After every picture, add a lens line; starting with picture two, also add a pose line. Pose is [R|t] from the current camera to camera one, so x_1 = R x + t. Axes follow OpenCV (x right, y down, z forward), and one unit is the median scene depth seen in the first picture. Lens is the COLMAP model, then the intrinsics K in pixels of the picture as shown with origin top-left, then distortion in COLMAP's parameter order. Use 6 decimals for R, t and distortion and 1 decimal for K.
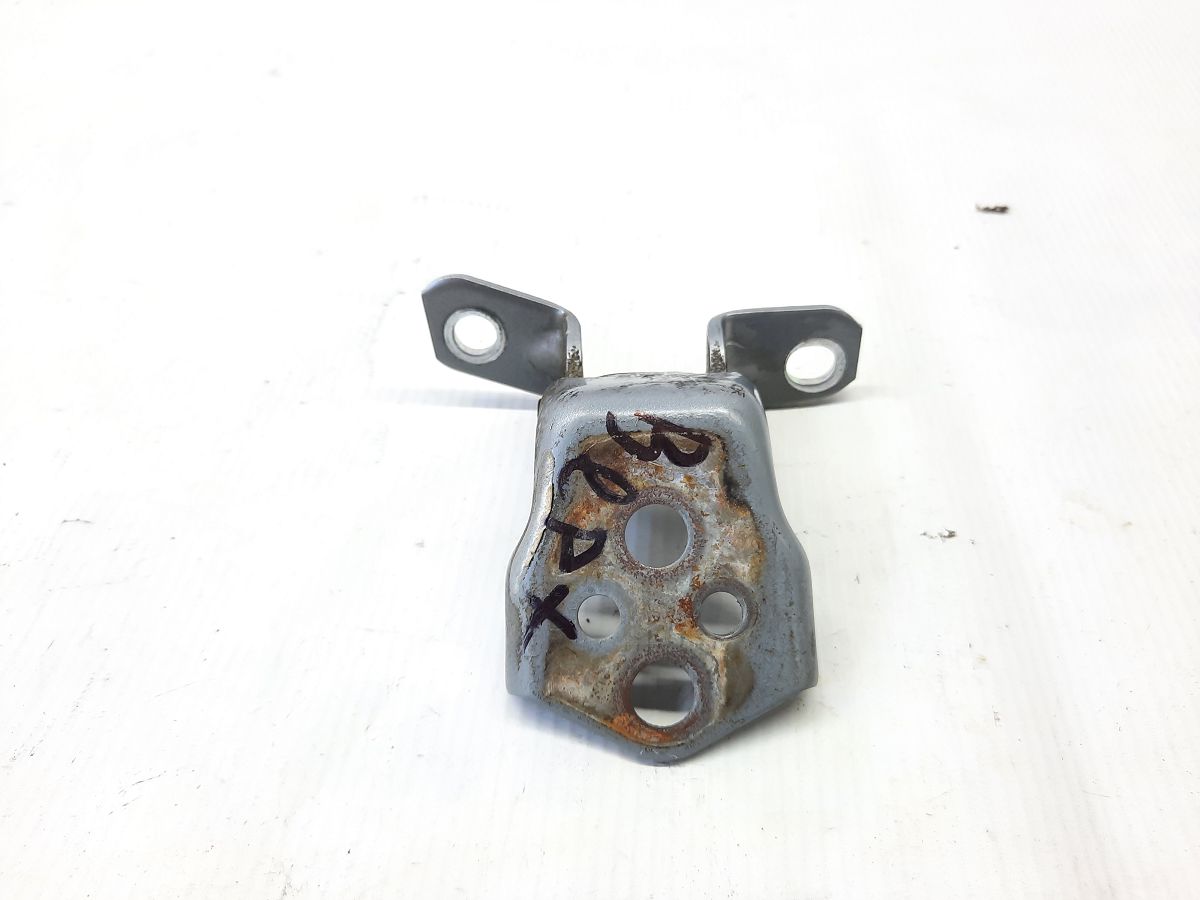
lens RADIAL K [[867.4, 0, 600.0], [0, 867.4, 450.0], [0, 0, 1]] dist [0.000427, 0.000162]
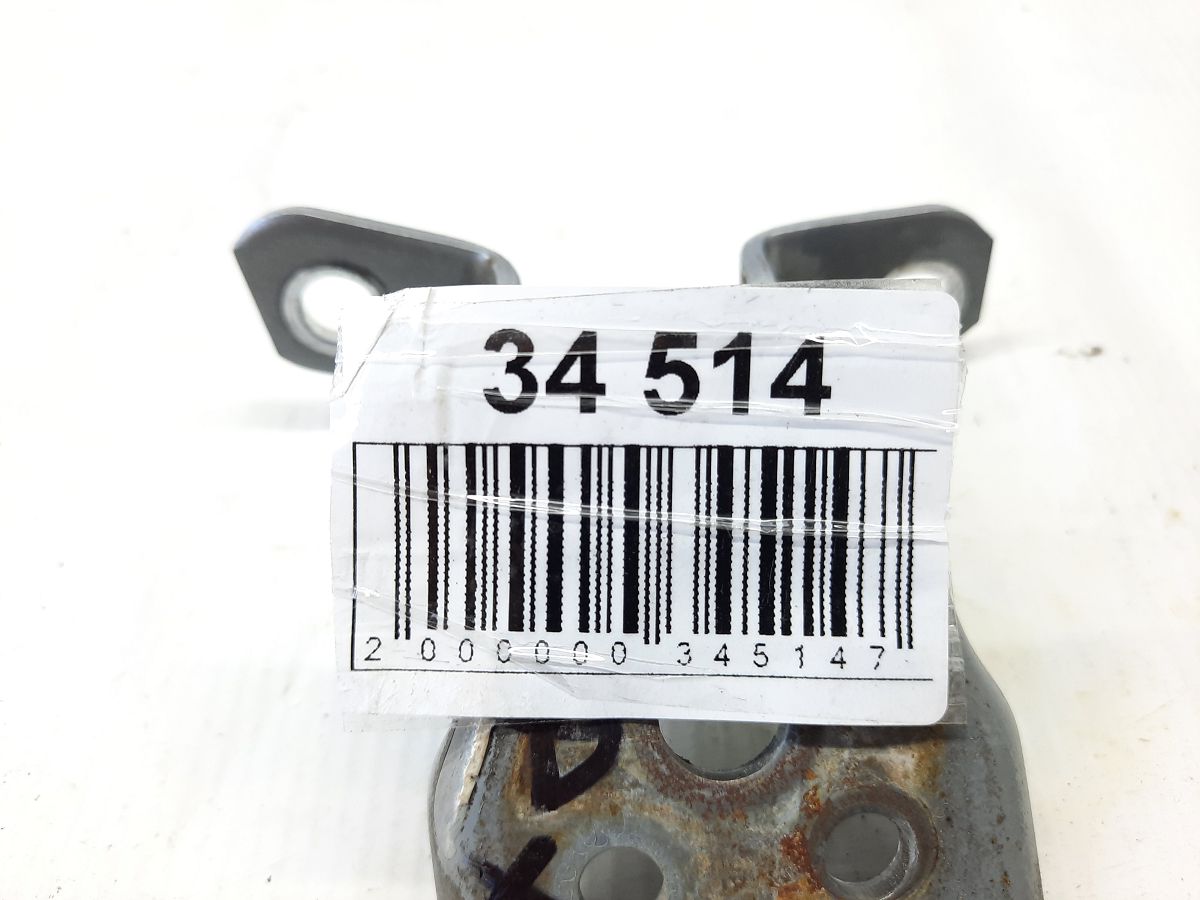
lens RADIAL K [[994.8, 0, 600.0], [0, 994.8, 450.0], [0, 0, 1]] dist [-0.095336, 0.000834]
pose [[0.994098, -0.099474, 0.043285, -0.013034], [0.096322, 0.992911, 0.069642, -0.095472], [-0.049906, -0.065062, 0.996633, 0.463168]]
